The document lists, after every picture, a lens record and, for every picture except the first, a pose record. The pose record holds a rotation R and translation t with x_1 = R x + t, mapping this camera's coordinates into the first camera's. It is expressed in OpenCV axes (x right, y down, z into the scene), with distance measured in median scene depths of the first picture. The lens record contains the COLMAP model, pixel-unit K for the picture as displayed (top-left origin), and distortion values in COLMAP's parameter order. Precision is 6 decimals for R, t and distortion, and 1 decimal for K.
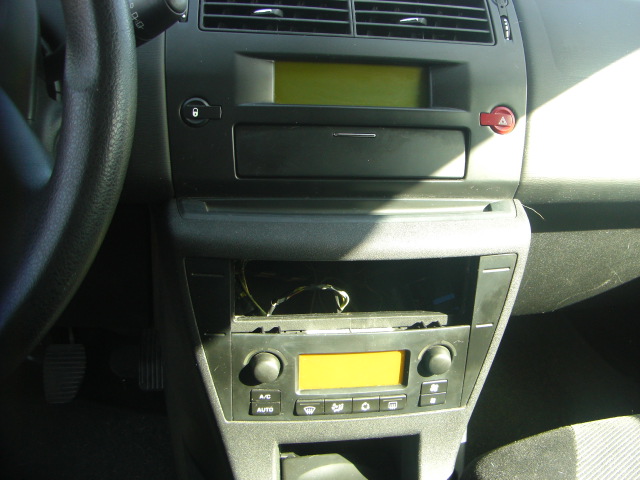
lens RADIAL K [[713.3, 0, 348.3], [0, 713.3, 221.4], [0, 0, 1]] dist [-0.138079, 0.000000]
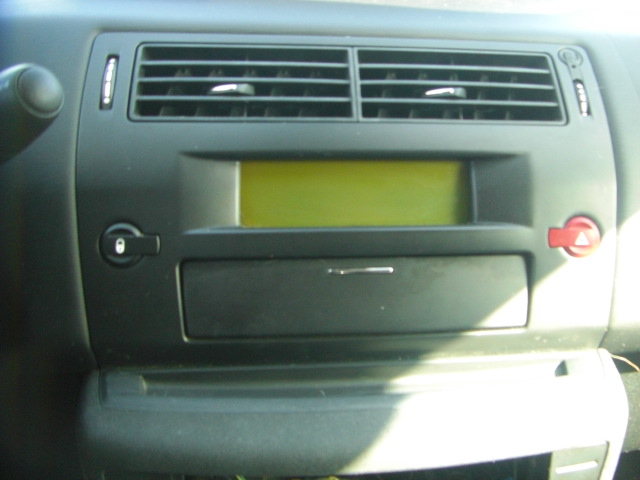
lens RADIAL K [[713.3, 0, 350.7], [0, 713.3, 235.9], [0, 0, 1]] dist [-0.138079, 0.000000]
pose [[0.997938, -0.020570, -0.060792, 0.040337], [0.018592, 0.999284, -0.032938, -0.129966], [0.061426, 0.031740, 0.997607, 0.325044]]
